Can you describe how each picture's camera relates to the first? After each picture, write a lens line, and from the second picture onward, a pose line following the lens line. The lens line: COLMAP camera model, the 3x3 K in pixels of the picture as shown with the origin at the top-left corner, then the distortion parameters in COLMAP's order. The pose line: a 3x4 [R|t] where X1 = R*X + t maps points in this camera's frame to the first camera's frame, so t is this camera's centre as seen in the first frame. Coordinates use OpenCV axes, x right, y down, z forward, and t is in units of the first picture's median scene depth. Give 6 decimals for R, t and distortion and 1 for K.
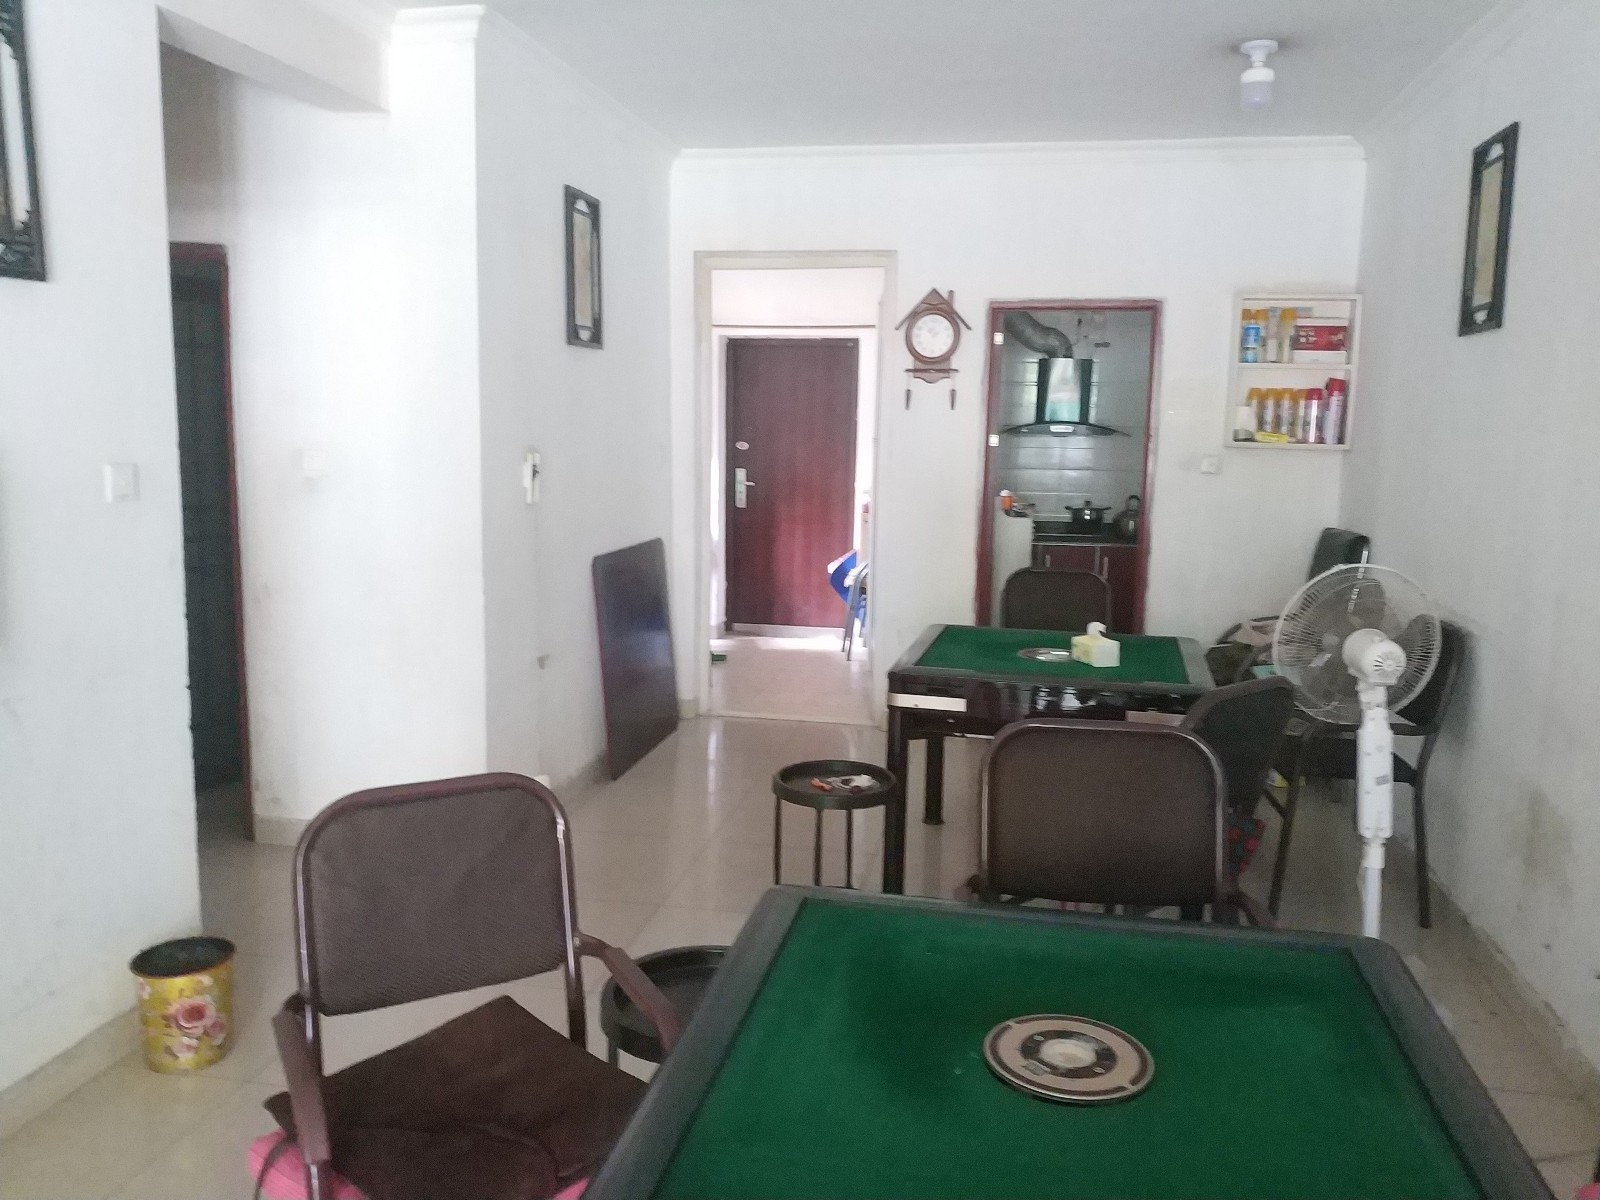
lens RADIAL K [[1278.3, 0, 800.7], [0, 1278.3, 602.6], [0, 0, 1]] dist [0.010885, -0.010223]
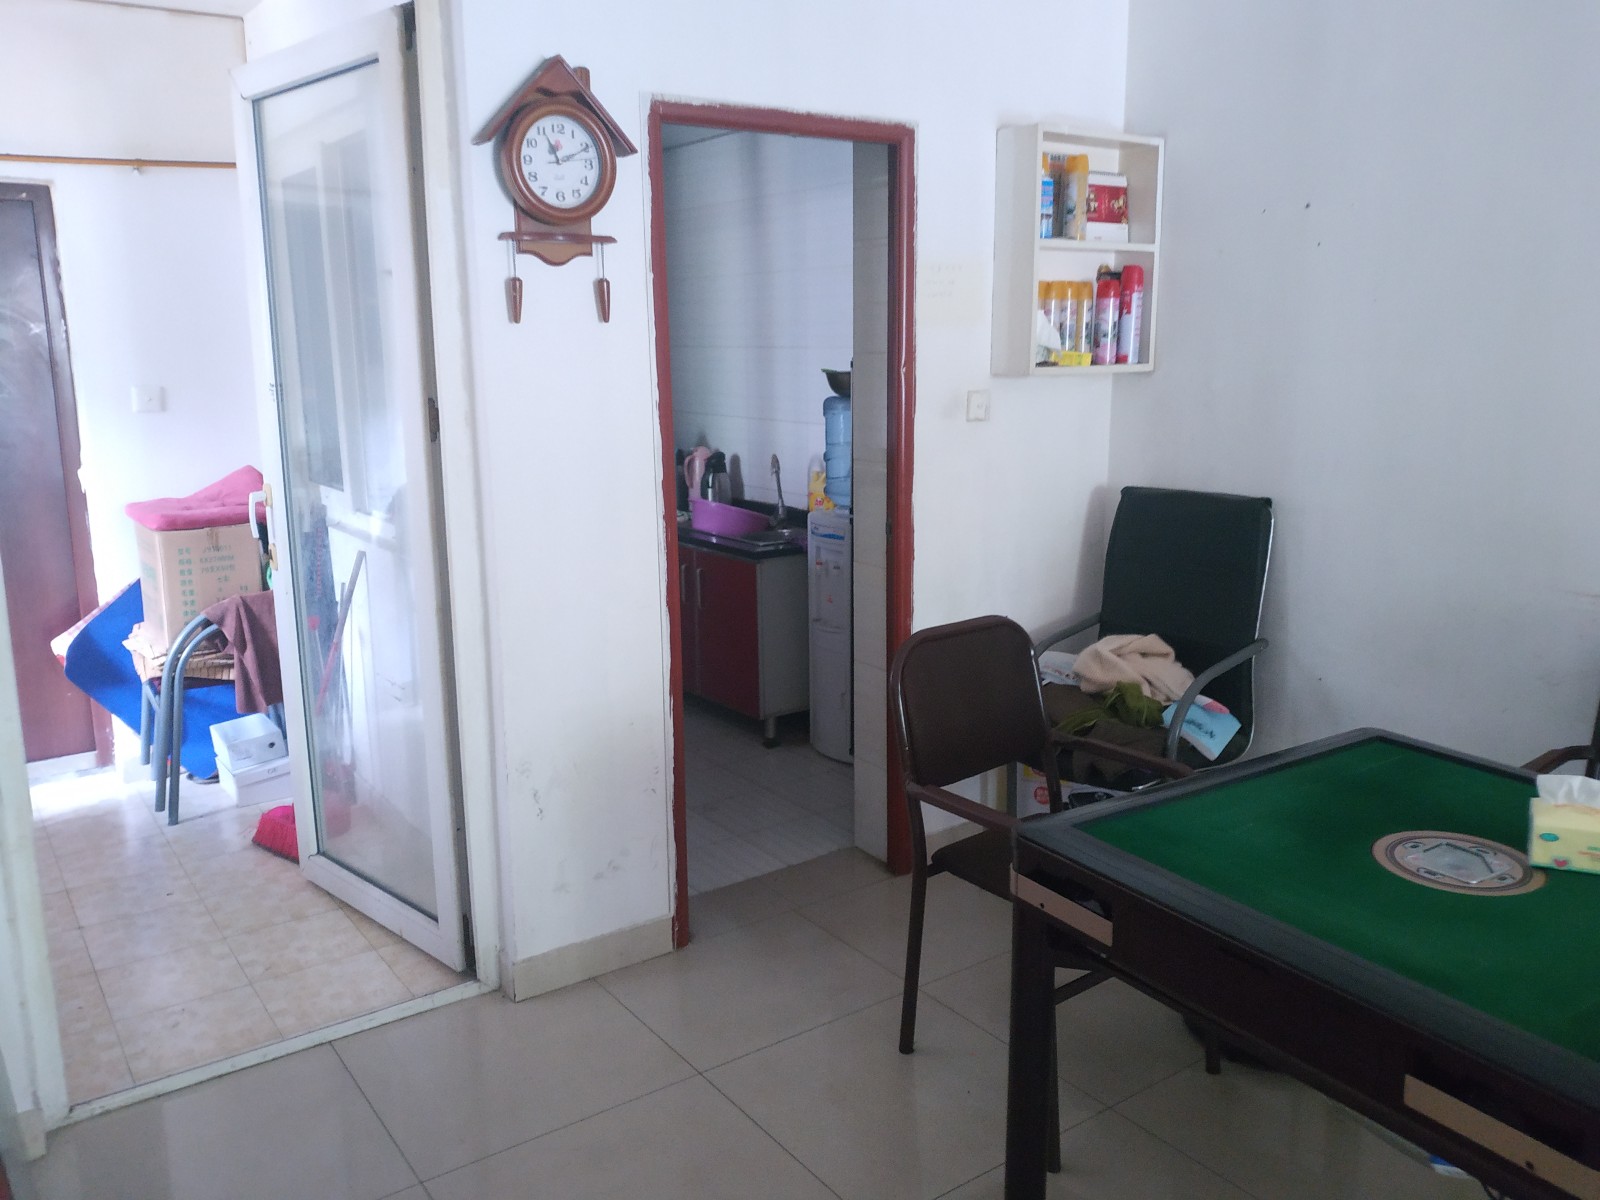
lens RADIAL K [[1278.3, 0, 799.8], [0, 1278.3, 594.4], [0, 0, 1]] dist [0.010885, -0.010223]
pose [[0.677710, -0.167546, 0.715987, -0.197914], [0.125061, 0.985773, 0.112302, -0.095033], [-0.724617, 0.013434, 0.689021, 0.619972]]
